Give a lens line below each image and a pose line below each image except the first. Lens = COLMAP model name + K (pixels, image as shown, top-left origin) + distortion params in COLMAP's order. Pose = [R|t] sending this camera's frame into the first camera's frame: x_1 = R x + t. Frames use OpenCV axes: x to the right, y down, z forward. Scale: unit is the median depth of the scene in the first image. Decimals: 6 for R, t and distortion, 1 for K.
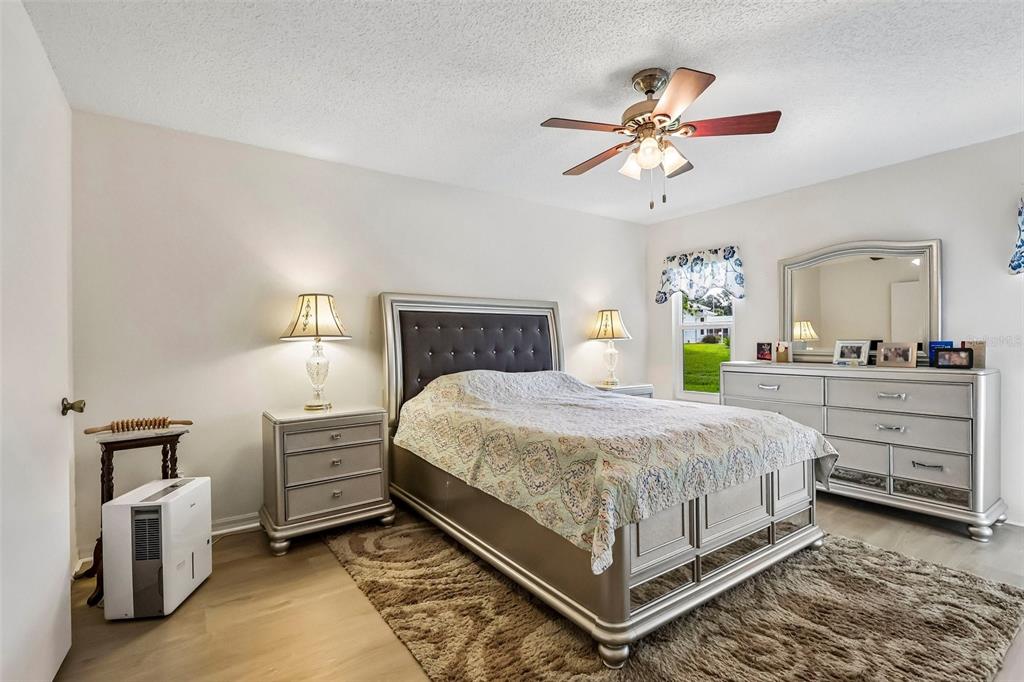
lens RADIAL K [[471.1, 0, 512.7], [0, 471.1, 344.4], [0, 0, 1]] dist [0.003034, 0.000434]
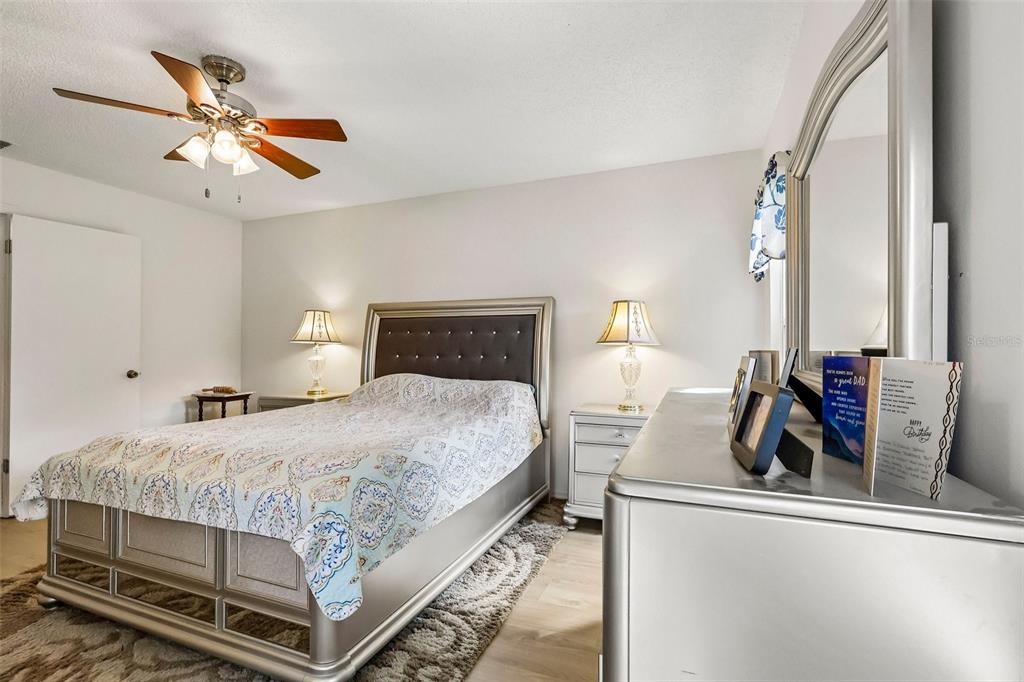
lens RADIAL K [[471.1, 0, 509.3], [0, 471.1, 344.9], [0, 0, 1]] dist [0.003034, 0.000434]
pose [[0.546305, -0.000923, -0.837586, 0.827035], [-0.008804, 0.999938, -0.006844, -0.001720], [0.837540, 0.011113, 0.546263, 0.569043]]
